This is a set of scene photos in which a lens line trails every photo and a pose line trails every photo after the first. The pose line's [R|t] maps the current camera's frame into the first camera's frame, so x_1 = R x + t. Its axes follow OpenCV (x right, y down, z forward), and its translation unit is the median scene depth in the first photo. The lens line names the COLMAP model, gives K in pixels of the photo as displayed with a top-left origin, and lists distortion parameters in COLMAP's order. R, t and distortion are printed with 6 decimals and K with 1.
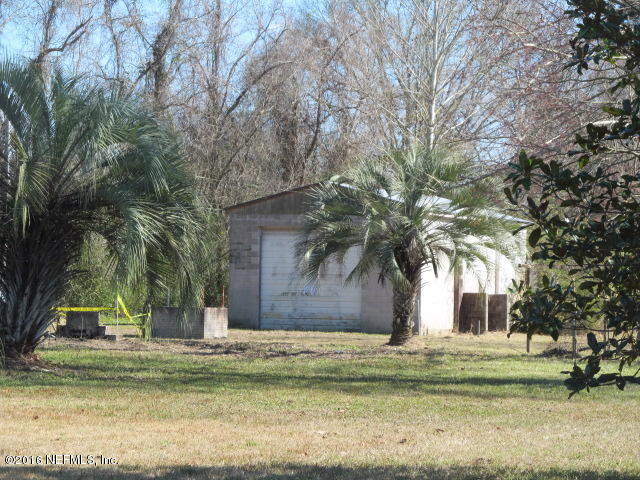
lens RADIAL K [[2461.1, 0, 319.9], [0, 2461.1, 240.2], [0, 0, 1]] dist [0.167390, 0.000000]
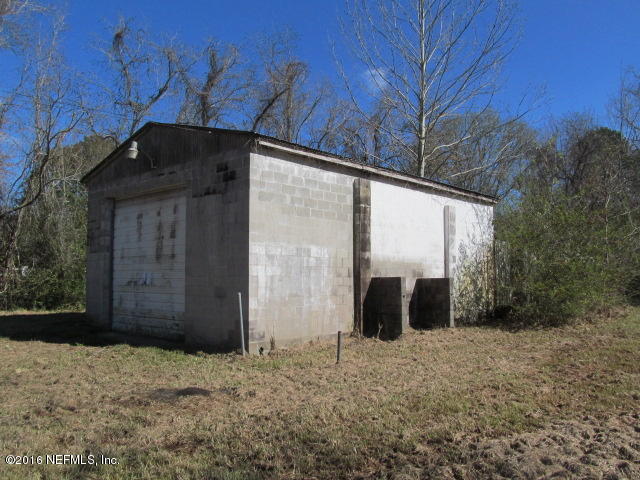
lens RADIAL K [[526.2, 0, 320.5], [0, 526.2, 240.7], [0, 0, 1]] dist [-0.003243, -0.000337]
pose [[0.944094, -0.039171, -0.327340, 0.095425], [0.023997, 0.998447, -0.050269, 0.018417], [0.328801, 0.039604, 0.943568, 0.869503]]
